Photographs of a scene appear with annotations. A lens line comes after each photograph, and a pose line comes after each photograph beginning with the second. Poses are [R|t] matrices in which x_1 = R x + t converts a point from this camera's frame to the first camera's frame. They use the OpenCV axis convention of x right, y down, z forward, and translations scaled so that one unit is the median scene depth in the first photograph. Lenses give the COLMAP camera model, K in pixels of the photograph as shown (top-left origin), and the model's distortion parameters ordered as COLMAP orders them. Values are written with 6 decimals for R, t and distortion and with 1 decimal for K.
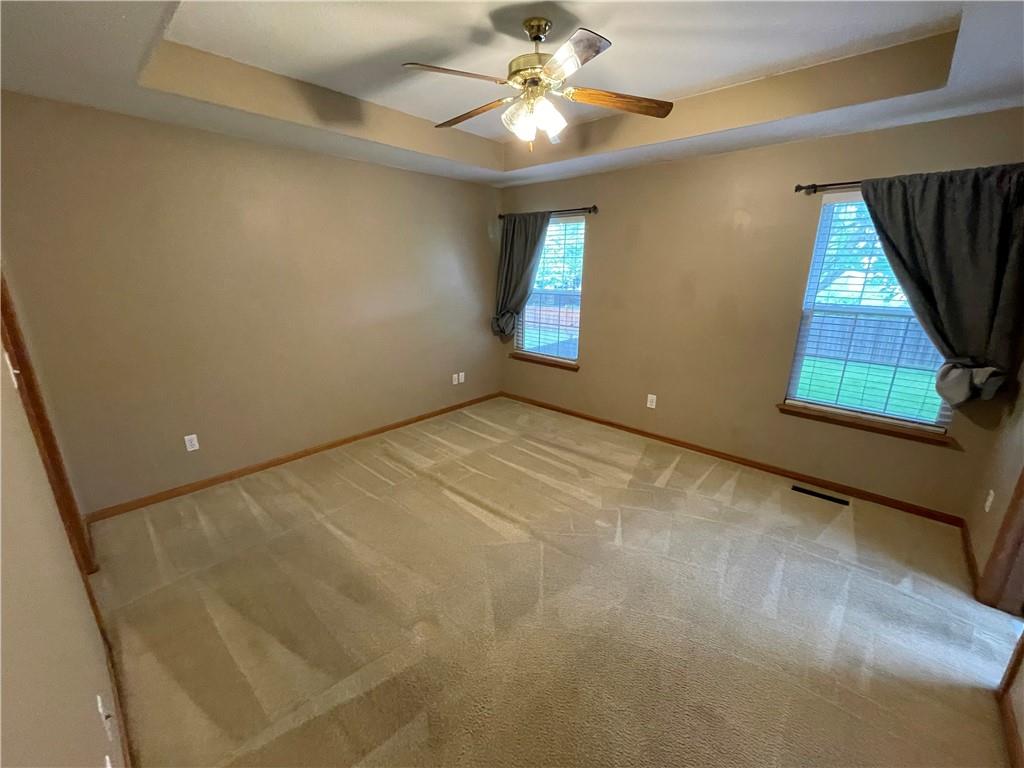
lens RADIAL K [[413.5, 0, 513.1], [0, 413.5, 383.8], [0, 0, 1]] dist [-0.001961, -0.000205]
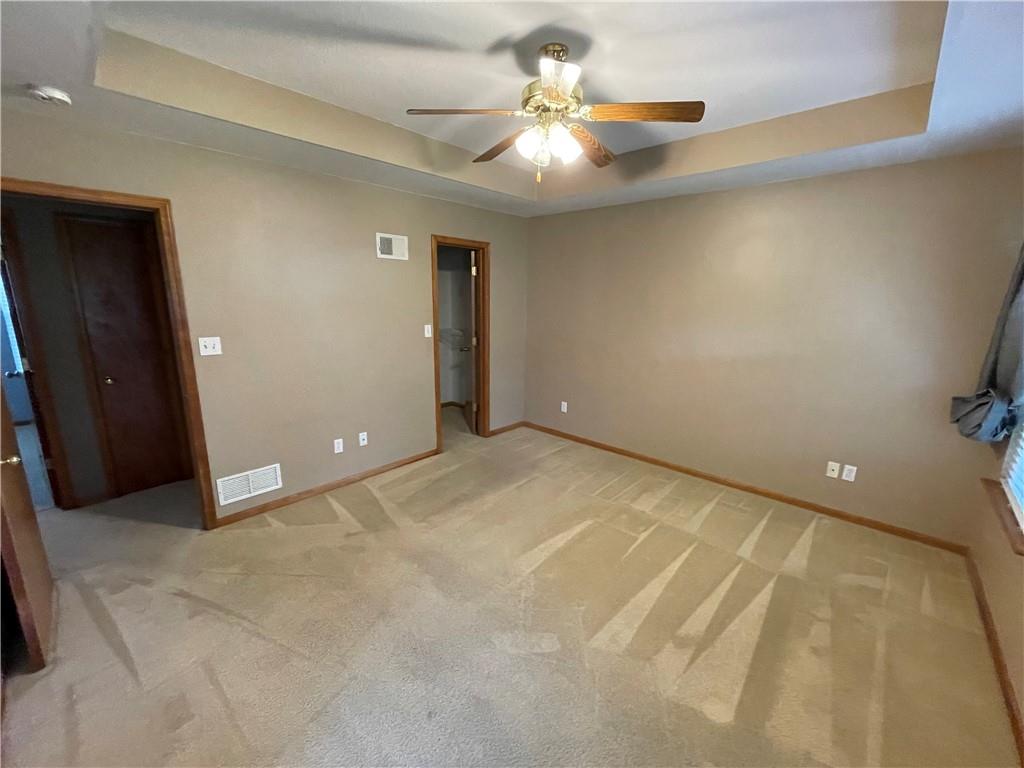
lens RADIAL K [[413.5, 0, 513.1], [0, 413.5, 383.4], [0, 0, 1]] dist [-0.001961, -0.000205]
pose [[-0.002663, 0.201599, -0.979465, 0.622785], [-0.285943, 0.938418, 0.193928, -0.159477], [0.958243, 0.280588, 0.055147, 0.569598]]
